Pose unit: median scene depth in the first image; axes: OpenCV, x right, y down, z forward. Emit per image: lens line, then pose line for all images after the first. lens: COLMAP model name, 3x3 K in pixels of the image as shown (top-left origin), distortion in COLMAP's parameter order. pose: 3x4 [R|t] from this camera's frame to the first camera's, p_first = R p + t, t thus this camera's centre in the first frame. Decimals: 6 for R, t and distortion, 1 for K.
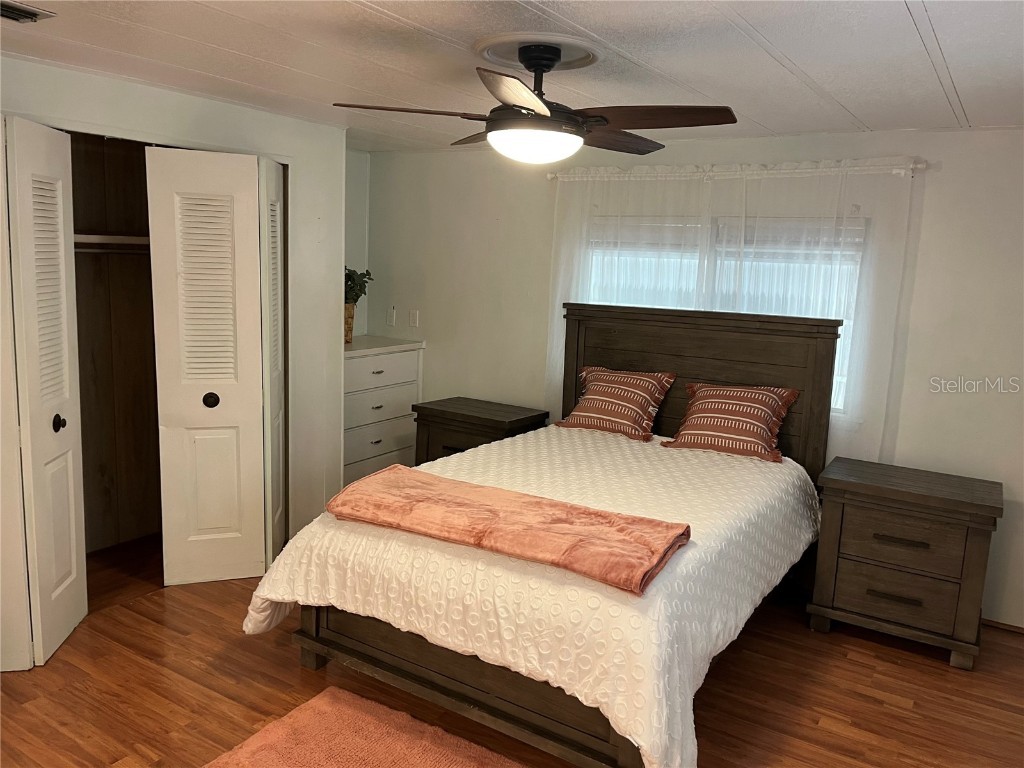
lens RADIAL K [[774.1, 0, 524.7], [0, 774.1, 384.9], [0, 0, 1]] dist [0.068702, -0.091572]
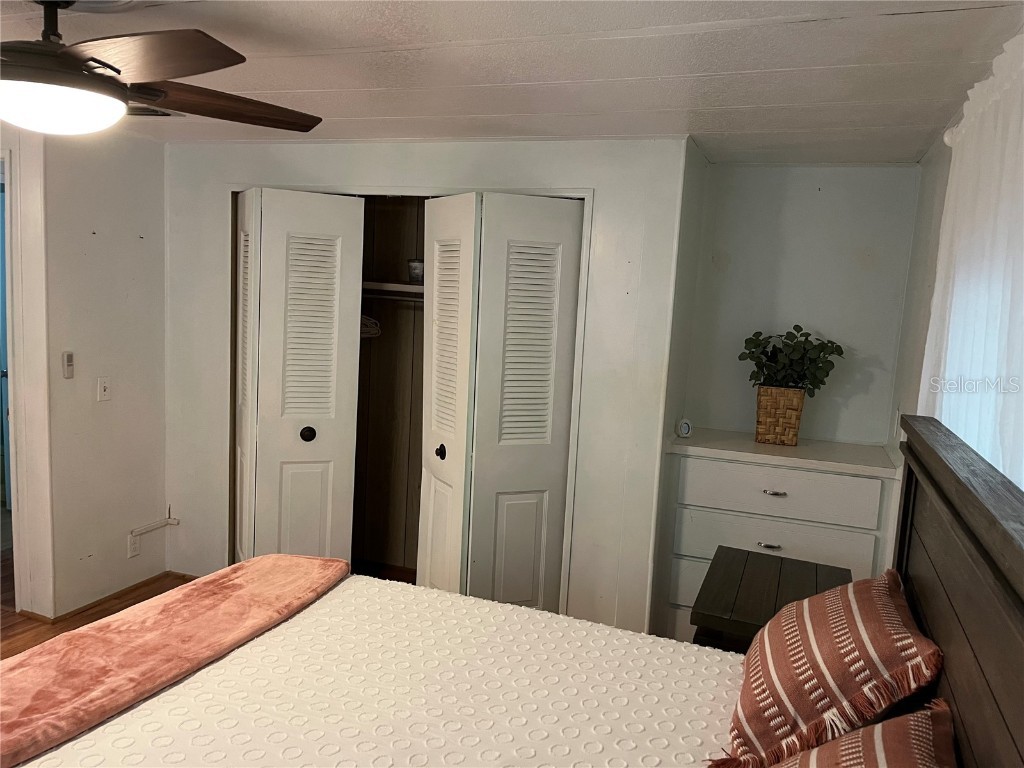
lens RADIAL K [[774.1, 0, 518.7], [0, 774.1, 374.4], [0, 0, 1]] dist [0.068702, -0.091572]
pose [[0.223042, 0.069052, -0.972360, 0.589654], [-0.206331, 0.978232, 0.022140, -0.126874], [0.952722, 0.195689, 0.232435, 0.944841]]
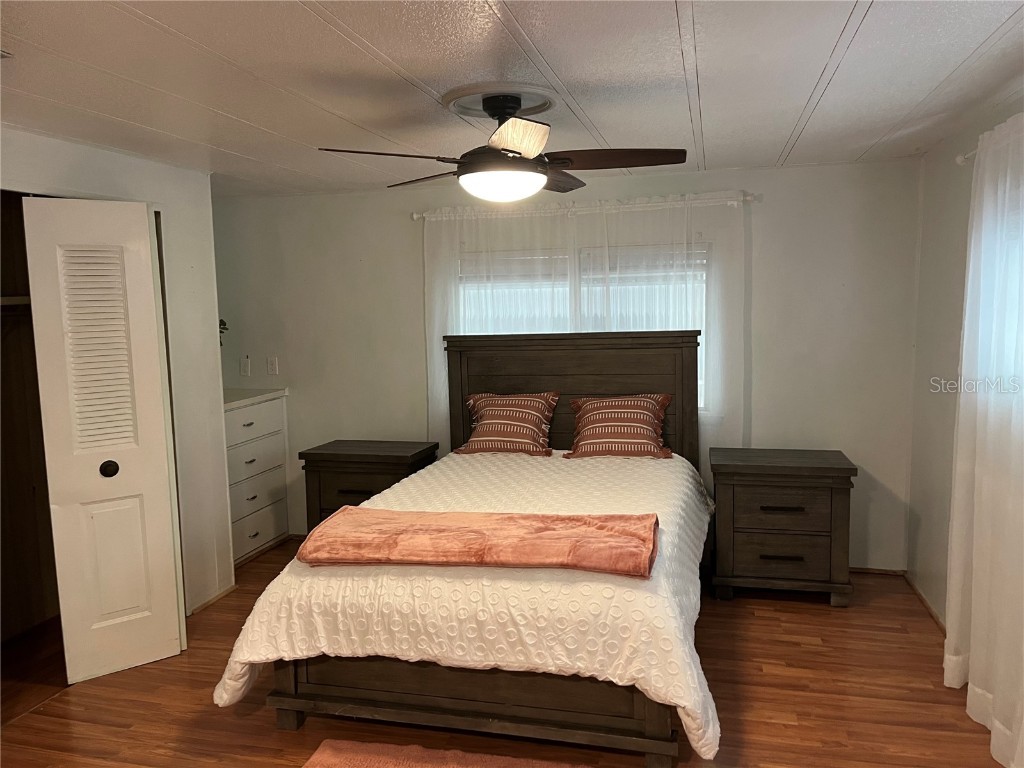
lens RADIAL K [[774.1, 0, 519.1], [0, 774.1, 387.7], [0, 0, 1]] dist [0.068702, -0.091572]
pose [[0.947683, -0.098489, 0.303640, -0.241877], [0.112795, 0.993168, -0.029897, 0.007322], [-0.298621, 0.062582, 0.952318, -0.021240]]
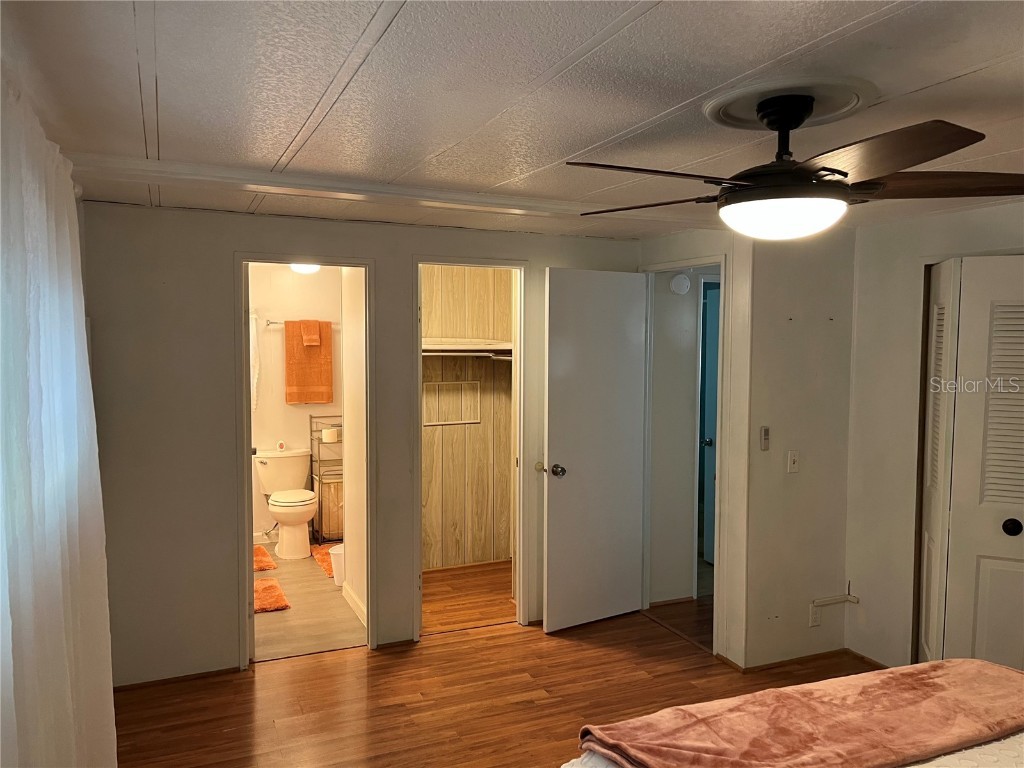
lens RADIAL K [[774.1, 0, 509.3], [0, 774.1, 379.5], [0, 0, 1]] dist [0.068702, -0.091572]
pose [[-0.546888, -0.010311, -0.837142, 0.608815], [-0.171424, 0.980118, 0.099915, -0.127750], [0.819468, 0.198148, -0.537783, 0.911864]]
